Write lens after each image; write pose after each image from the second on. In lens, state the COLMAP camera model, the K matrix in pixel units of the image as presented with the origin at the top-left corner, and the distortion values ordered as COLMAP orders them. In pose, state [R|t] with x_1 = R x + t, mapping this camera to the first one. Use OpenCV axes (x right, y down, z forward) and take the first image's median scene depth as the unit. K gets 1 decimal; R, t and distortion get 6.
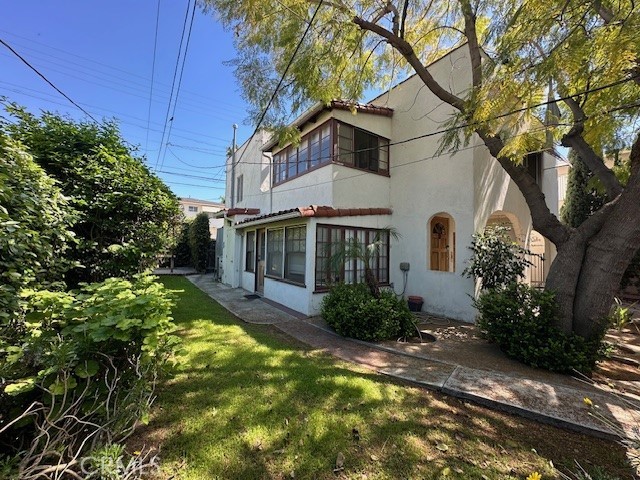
lens RADIAL K [[255.6, 0, 320.0], [0, 255.6, 240.0], [0, 0, 1]] dist [-0.000469, 0.000291]
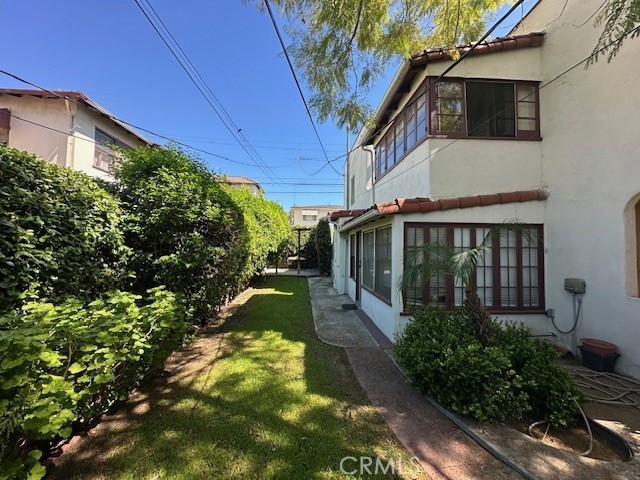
lens RADIAL K [[255.6, 0, 320.0], [0, 255.6, 240.0], [0, 0, 1]] dist [-0.000469, 0.000291]
pose [[0.851568, -0.027682, -0.523512, 0.145554], [0.026317, 0.999603, -0.010047, -0.010566], [0.523583, -0.005222, 0.851959, 0.198274]]
